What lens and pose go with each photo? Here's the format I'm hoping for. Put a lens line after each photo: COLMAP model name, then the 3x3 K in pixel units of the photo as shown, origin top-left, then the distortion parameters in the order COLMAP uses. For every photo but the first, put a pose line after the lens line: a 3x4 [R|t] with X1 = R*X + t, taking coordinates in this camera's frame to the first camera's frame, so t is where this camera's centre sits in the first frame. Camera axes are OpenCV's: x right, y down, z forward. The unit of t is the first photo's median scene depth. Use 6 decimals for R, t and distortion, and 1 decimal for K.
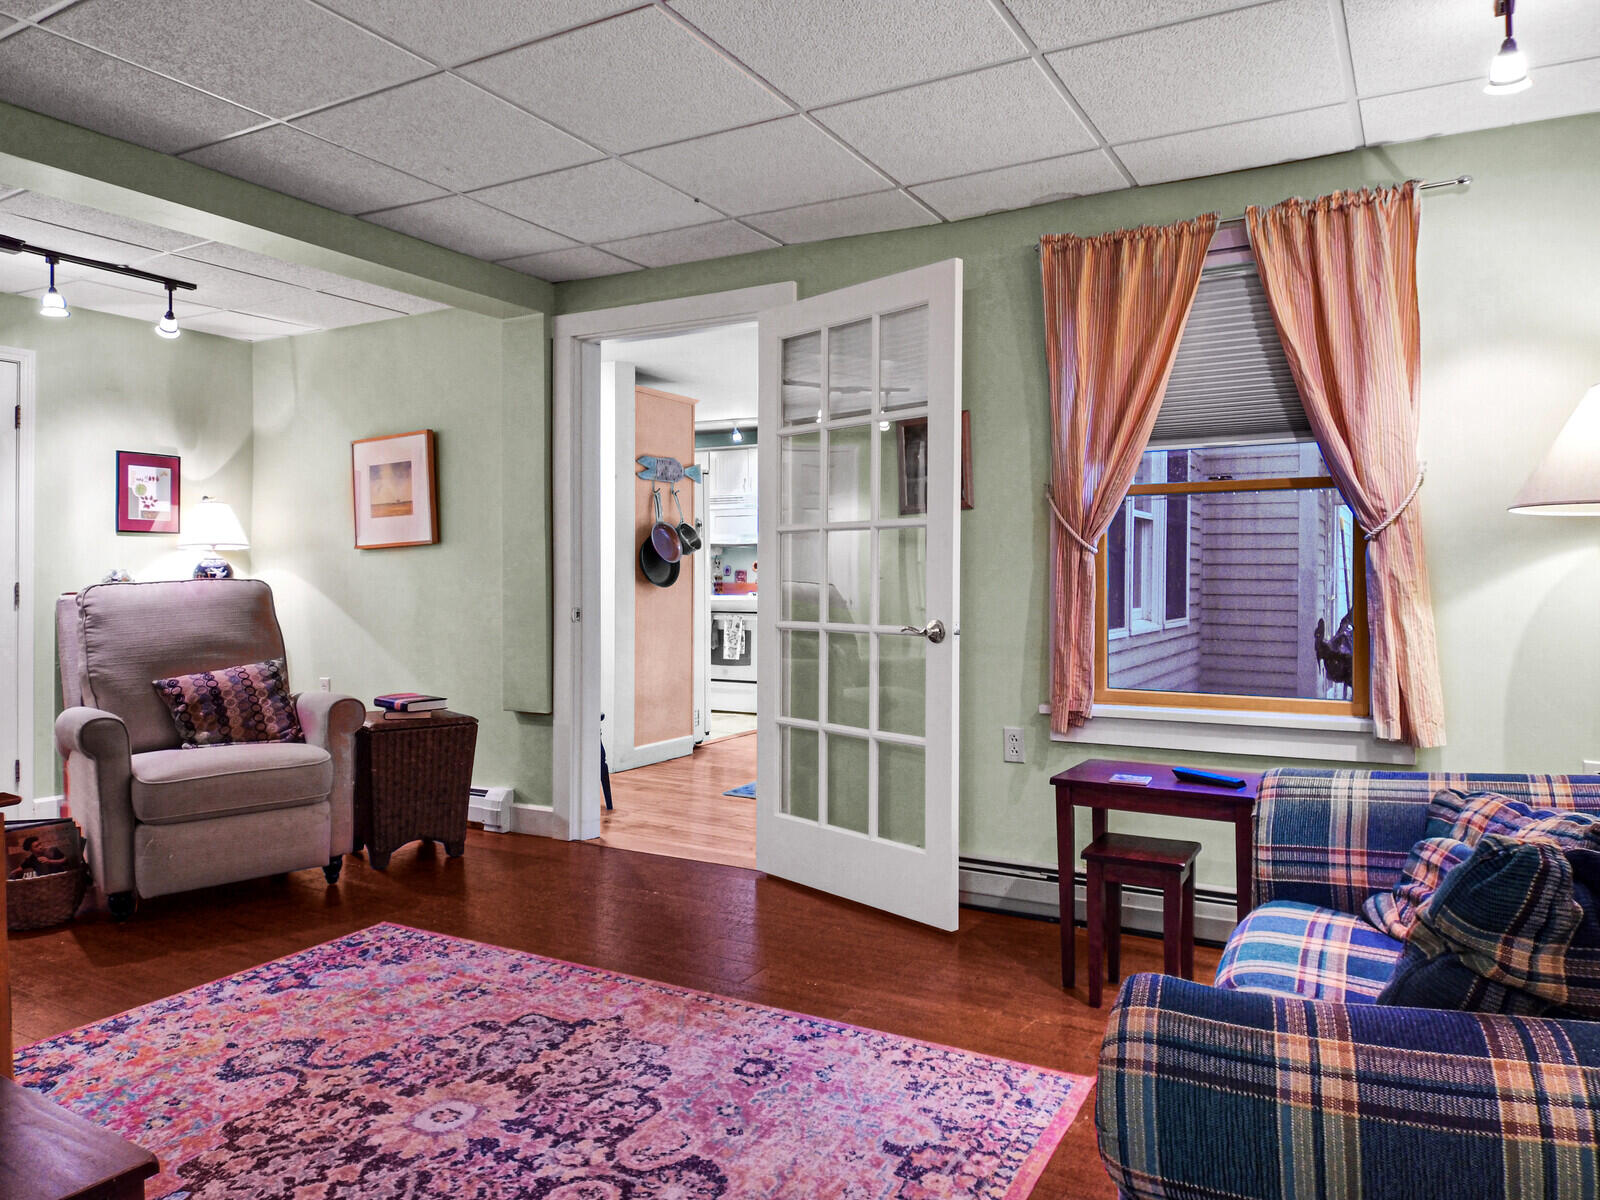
lens RADIAL K [[1116.4, 0, 796.7], [0, 1116.4, 586.9], [0, 0, 1]] dist [0.012164, -0.024307]
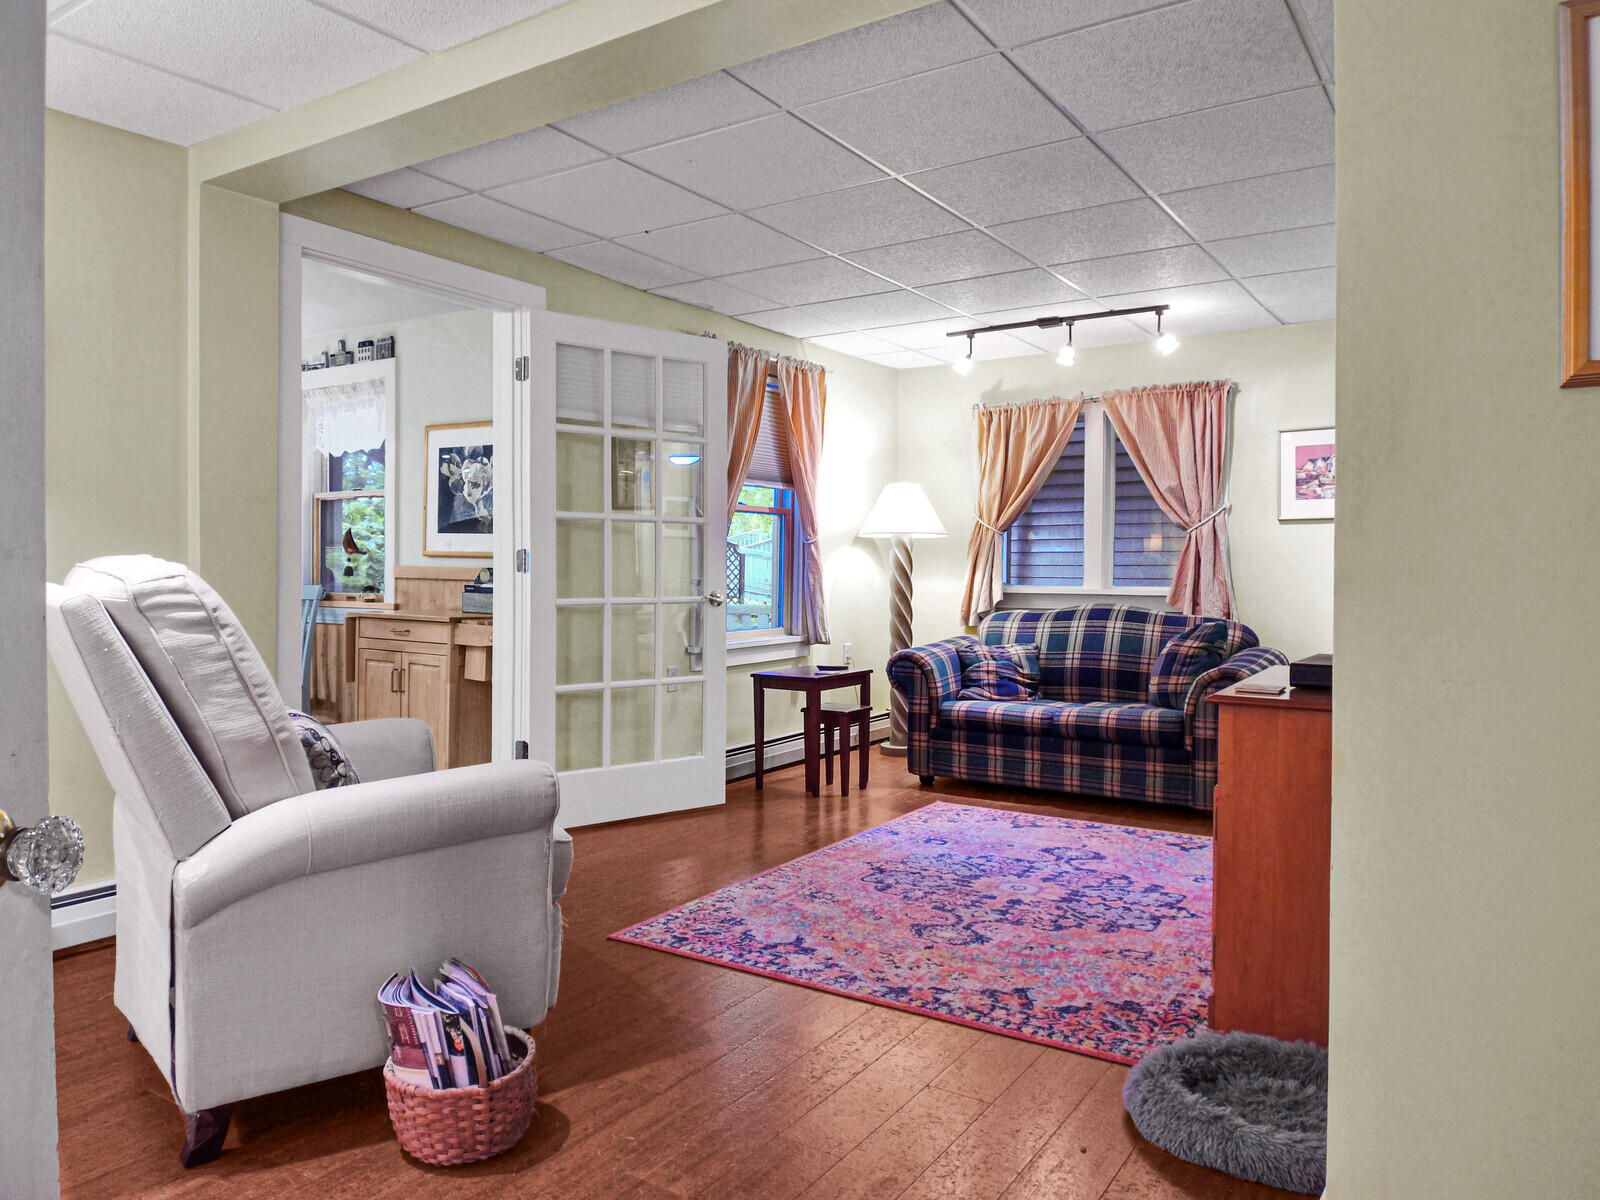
lens RADIAL K [[1116.4, 0, 795.4], [0, 1116.4, 584.2], [0, 0, 1]] dist [0.012164, -0.024307]
pose [[0.050092, -0.011597, 0.998677, -1.692671], [0.010376, 0.999885, 0.011091, 0.011138], [-0.998691, 0.009807, 0.050207, 1.079827]]
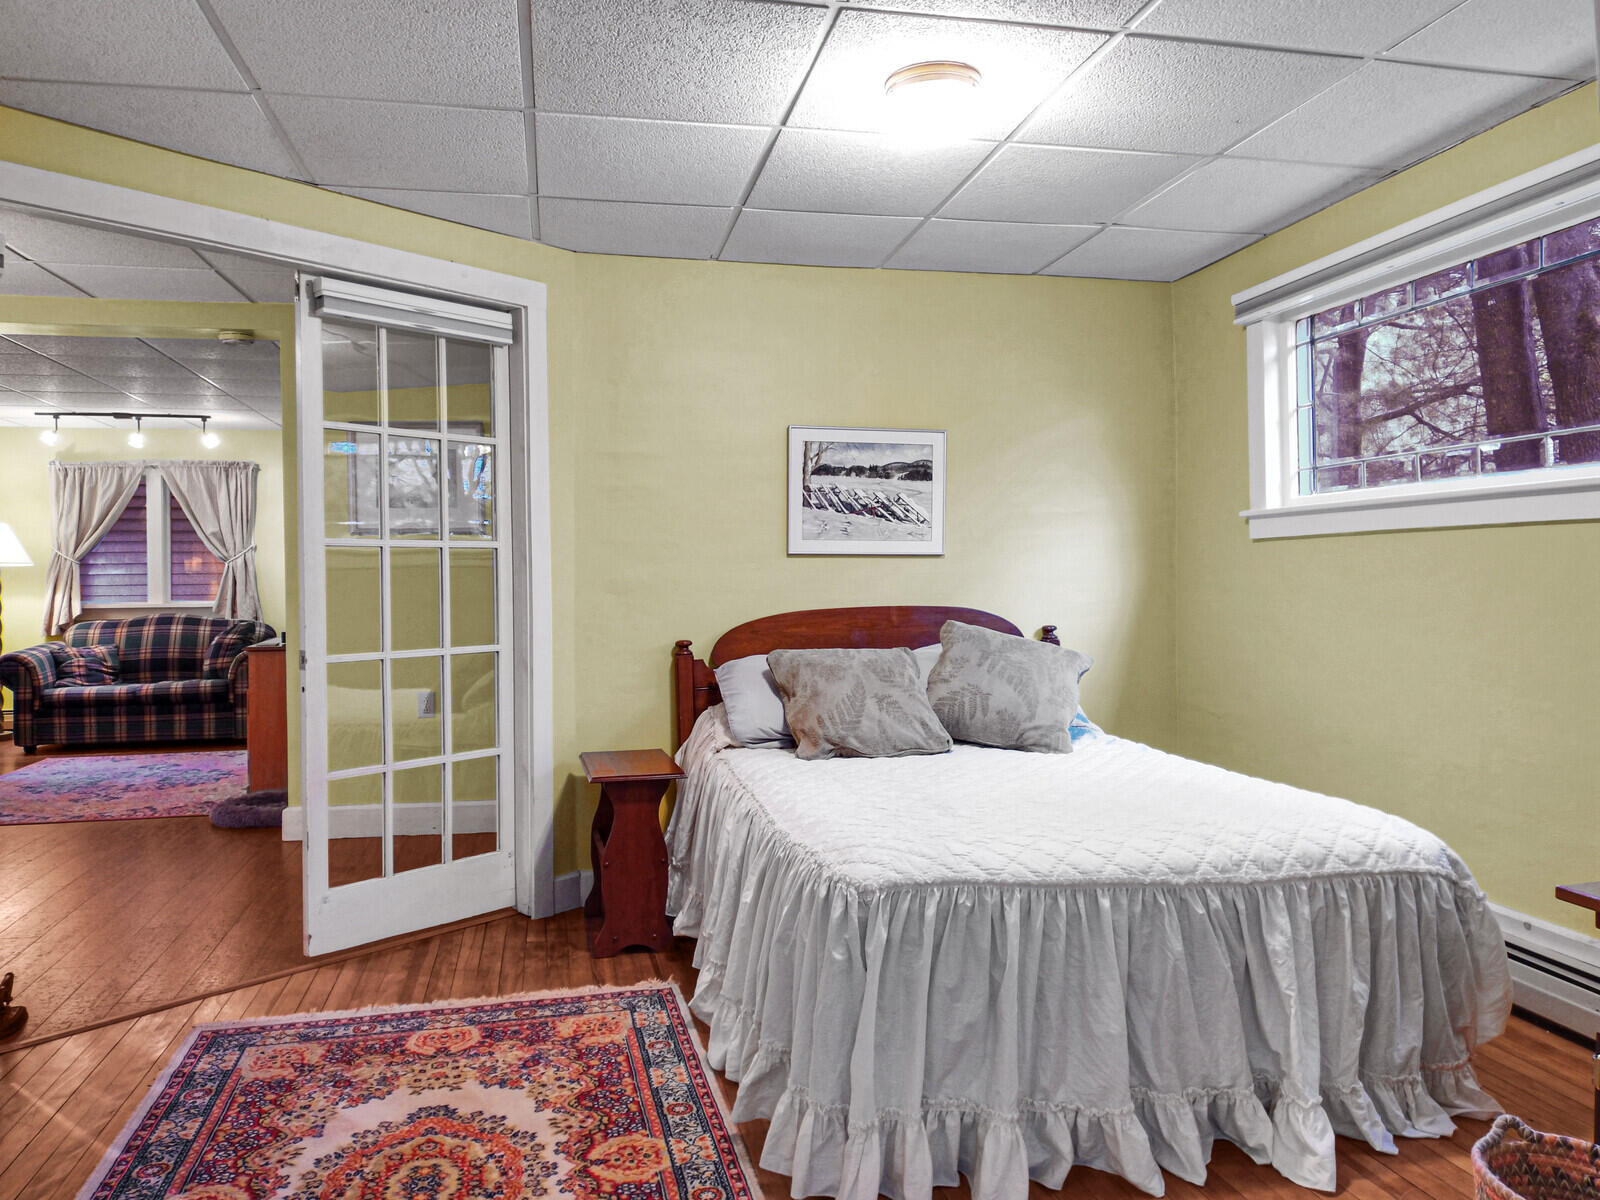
lens RADIAL K [[1231.7, 0, 800.7], [0, 1231.7, 586.4], [0, 0, 1]] dist [-0.006274, -0.009016]
pose [[-0.665439, 0.003618, 0.746443, -2.767857], [0.024454, 0.999557, 0.016955, -0.004214], [-0.746052, 0.029536, -0.665233, 1.410023]]
